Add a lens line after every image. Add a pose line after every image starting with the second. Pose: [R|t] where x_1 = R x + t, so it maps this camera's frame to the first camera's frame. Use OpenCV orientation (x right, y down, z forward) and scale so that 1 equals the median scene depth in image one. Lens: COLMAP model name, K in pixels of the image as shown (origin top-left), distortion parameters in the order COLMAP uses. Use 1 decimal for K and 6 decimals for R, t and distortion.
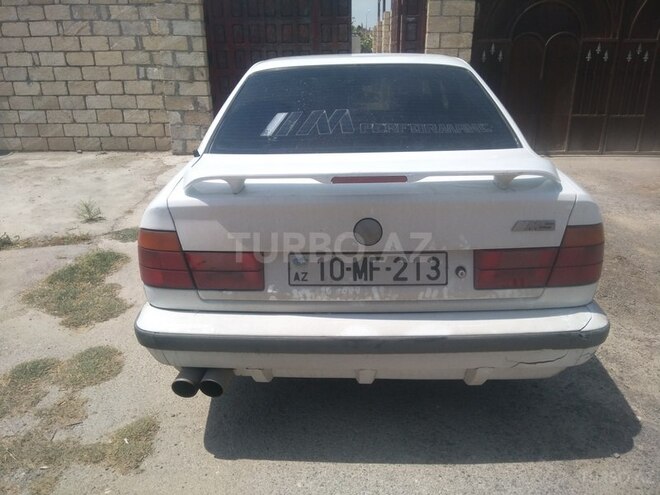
lens RADIAL K [[512.0, 0, 328.3], [0, 512.0, 243.8], [0, 0, 1]] dist [0.048820, -0.071570]
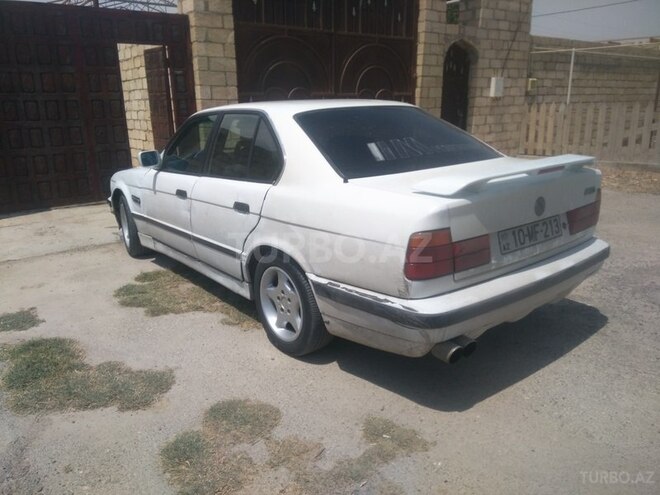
lens RADIAL K [[502.2, 0, 330.0], [0, 502.2, 247.5], [0, 0, 1]] dist [0.089097, -0.130831]
pose [[0.767588, -0.175487, 0.616452, -0.857252], [0.228233, 0.973581, -0.007037, -0.023288], [-0.598931, 0.146096, 0.787361, 0.130779]]
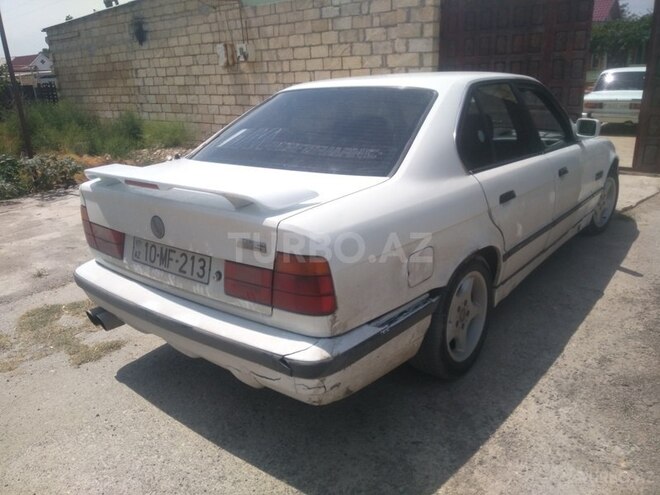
lens RADIAL K [[502.2, 0, 330.0], [0, 502.2, 247.5], [0, 0, 1]] dist [0.089097, -0.130831]
pose [[0.798734, 0.176107, -0.575335, 0.717530], [-0.179136, 0.982448, 0.052030, -0.072142], [0.574399, 0.061505, 0.816262, 0.152618]]
